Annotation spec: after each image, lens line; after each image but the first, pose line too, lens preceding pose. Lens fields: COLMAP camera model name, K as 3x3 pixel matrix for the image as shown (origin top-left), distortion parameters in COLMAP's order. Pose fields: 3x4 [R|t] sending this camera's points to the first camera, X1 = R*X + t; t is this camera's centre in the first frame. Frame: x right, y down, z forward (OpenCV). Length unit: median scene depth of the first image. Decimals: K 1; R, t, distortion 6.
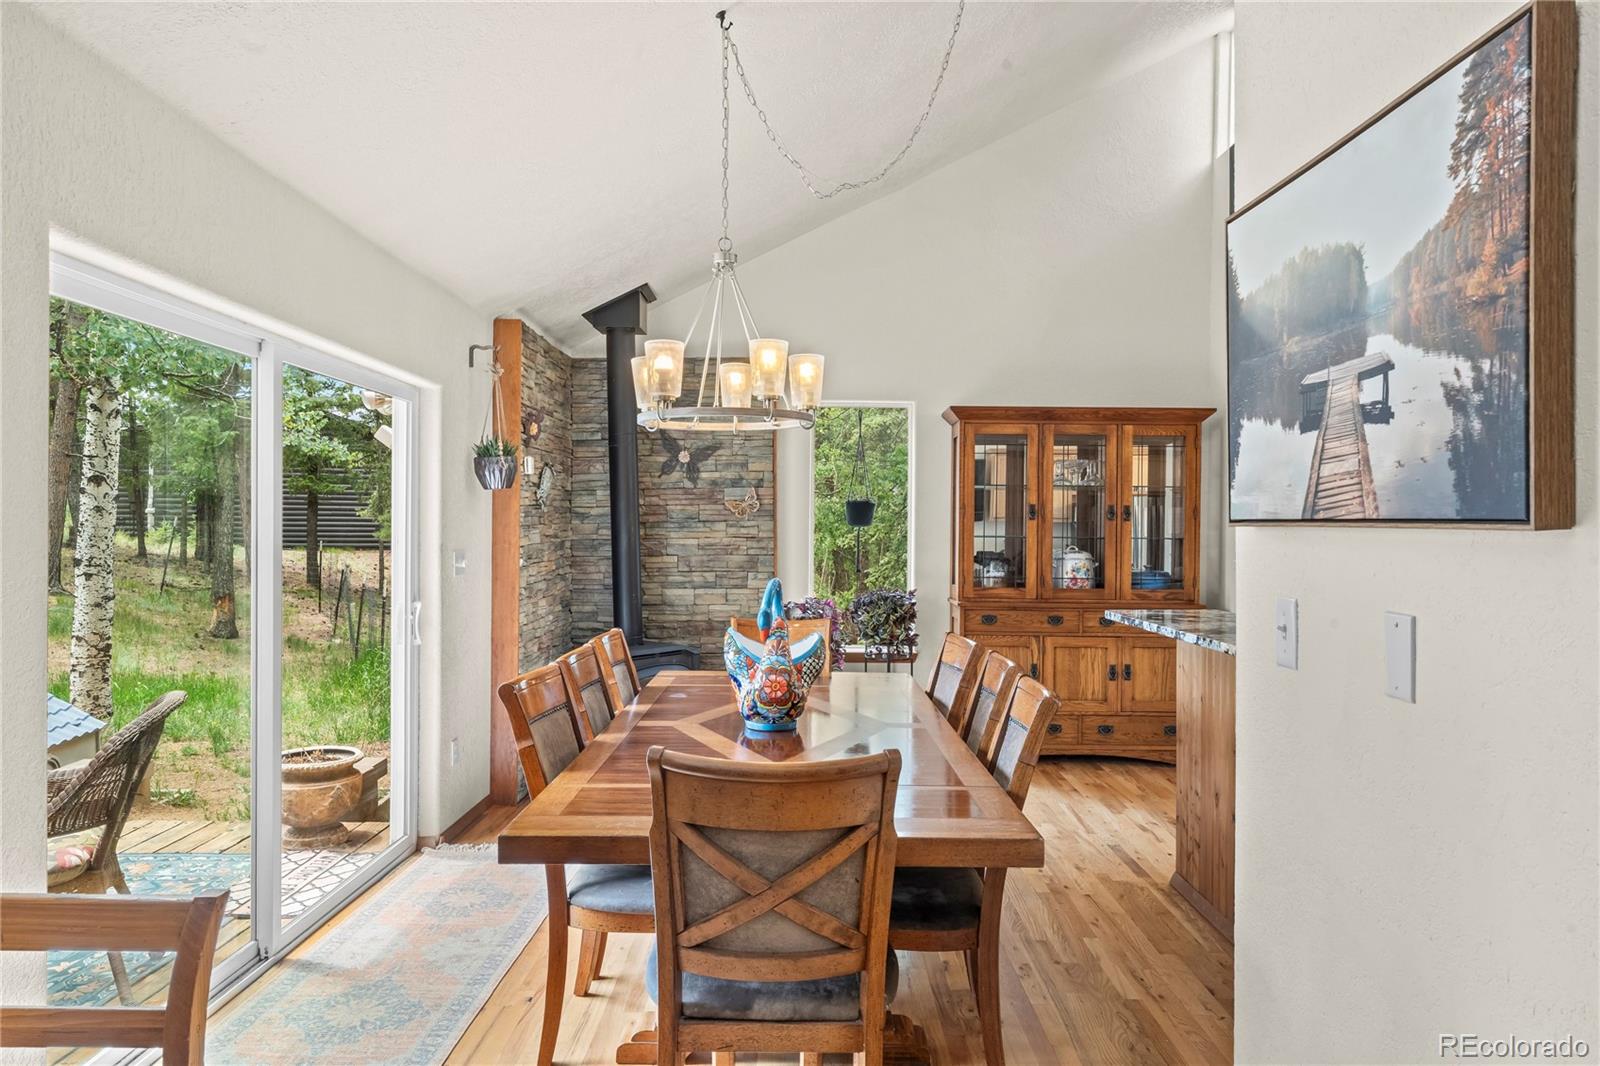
lens RADIAL K [[1066.1, 0, 802.7], [0, 1066.1, 546.3], [0, 0, 1]] dist [0.001066, -0.001133]
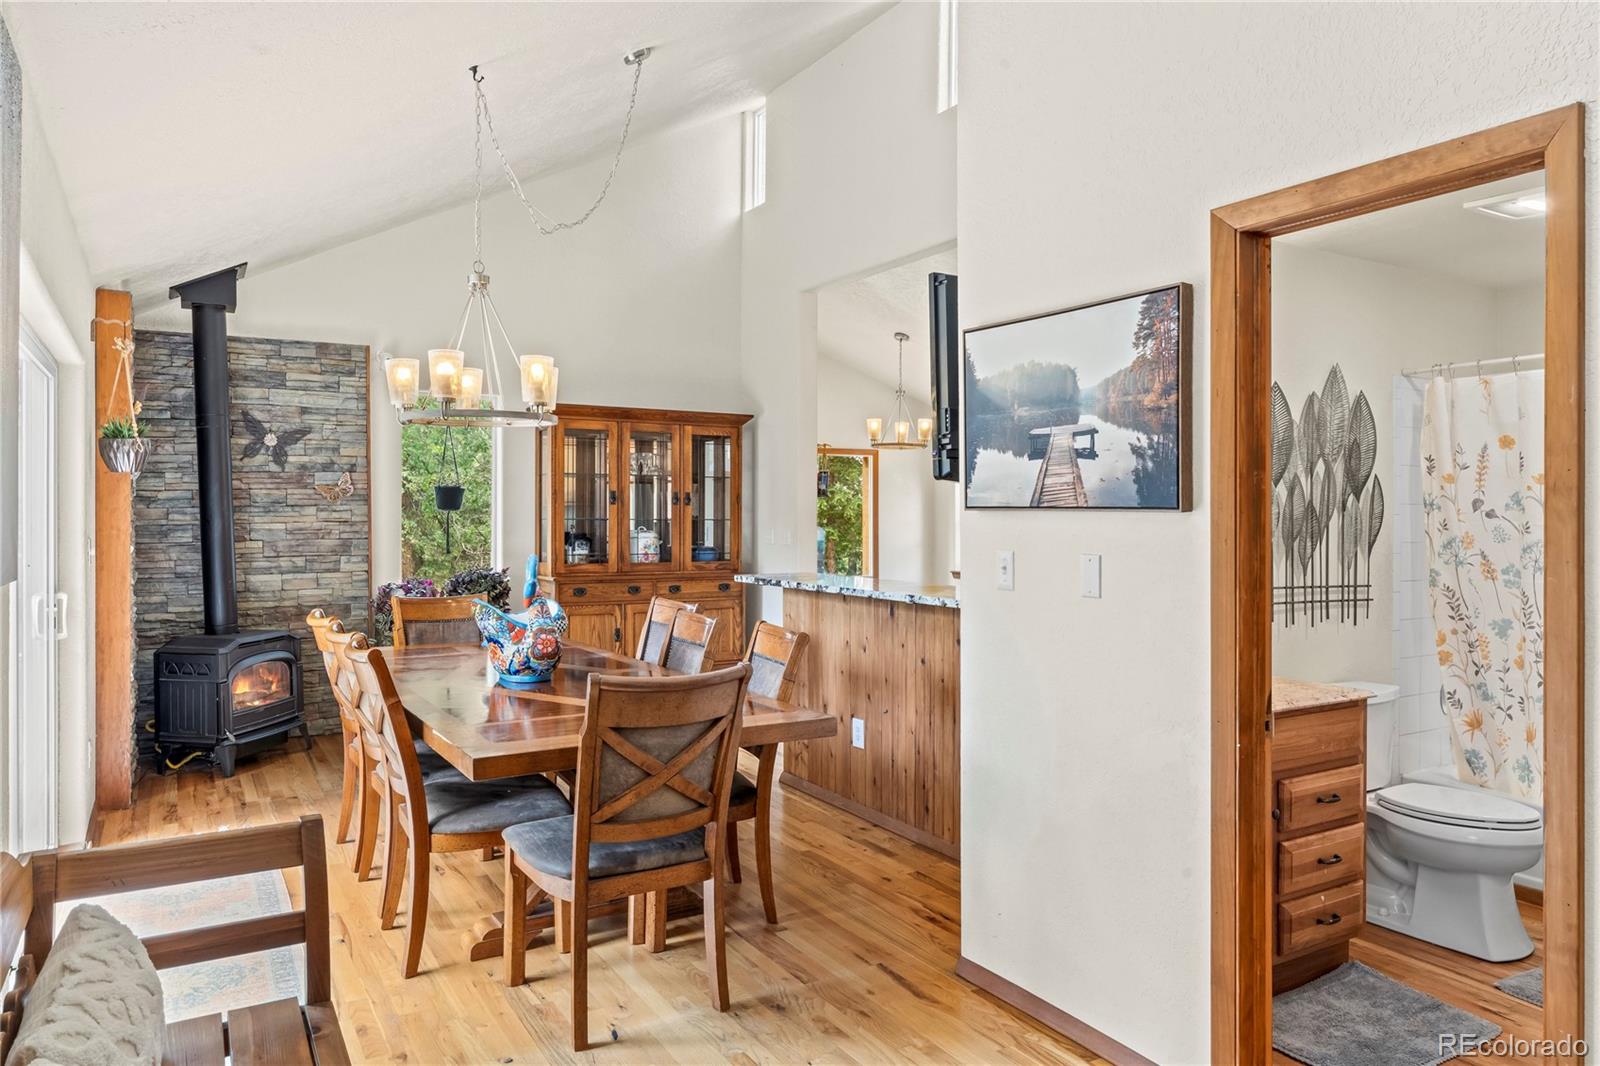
lens RADIAL K [[1064.8, 0, 800.0], [0, 1064.8, 533.0], [0, 0, 1]] dist [0.003498, 0.001509]
pose [[0.855560, -0.013821, 0.517519, -0.211674], [0.011867, 0.999904, 0.007084, 0.000641], [-0.517567, 0.000081, 0.855643, -0.095156]]
